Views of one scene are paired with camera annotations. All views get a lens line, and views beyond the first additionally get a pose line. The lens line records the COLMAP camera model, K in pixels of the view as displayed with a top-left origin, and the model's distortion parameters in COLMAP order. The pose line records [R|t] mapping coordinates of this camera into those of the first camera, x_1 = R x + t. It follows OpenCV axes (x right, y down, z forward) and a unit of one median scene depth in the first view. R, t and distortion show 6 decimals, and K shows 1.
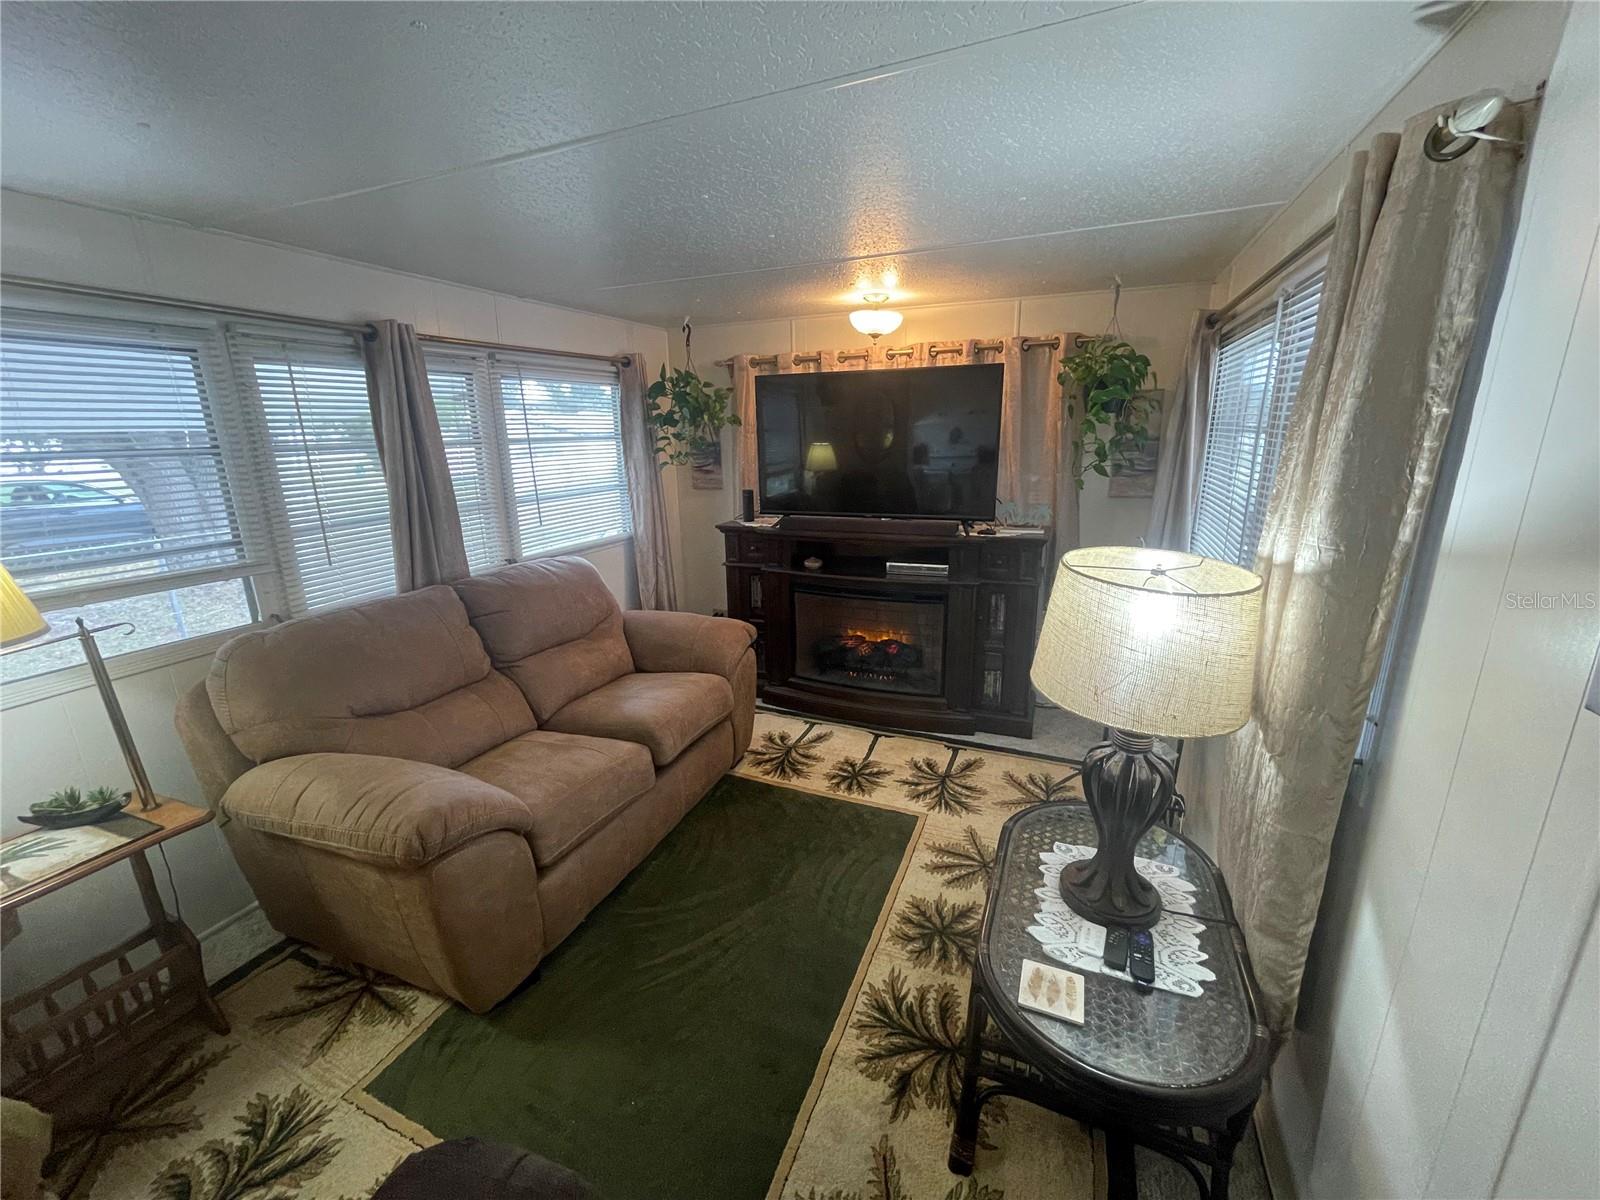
lens RADIAL K [[646.1, 0, 798.9], [0, 646.1, 597.3], [0, 0, 1]] dist [-0.000528, 0.001599]
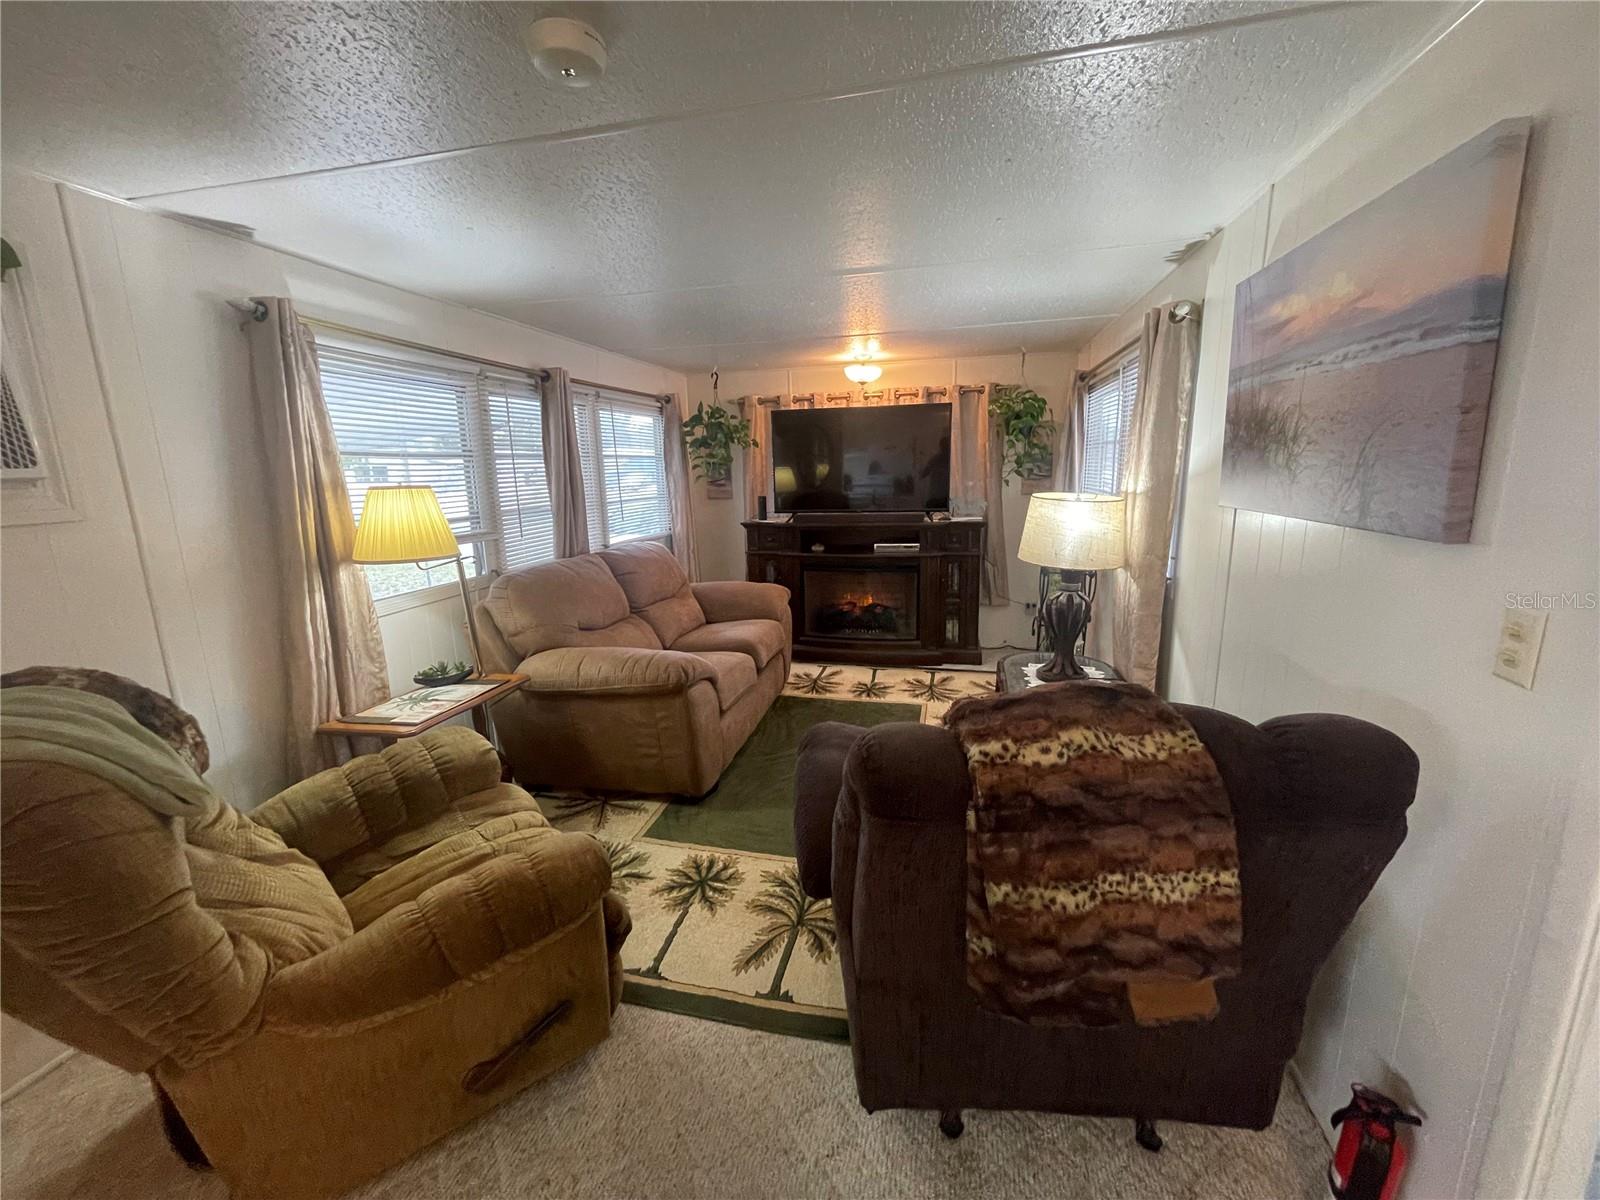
lens RADIAL K [[646.1, 0, 797.1], [0, 646.1, 598.1], [0, 0, 1]] dist [-0.000528, 0.001599]
pose [[0.986760, -0.037364, 0.157826, -0.284600], [0.046538, 0.997410, -0.054835, 0.148194], [-0.155369, 0.061454, 0.985943, -0.374729]]
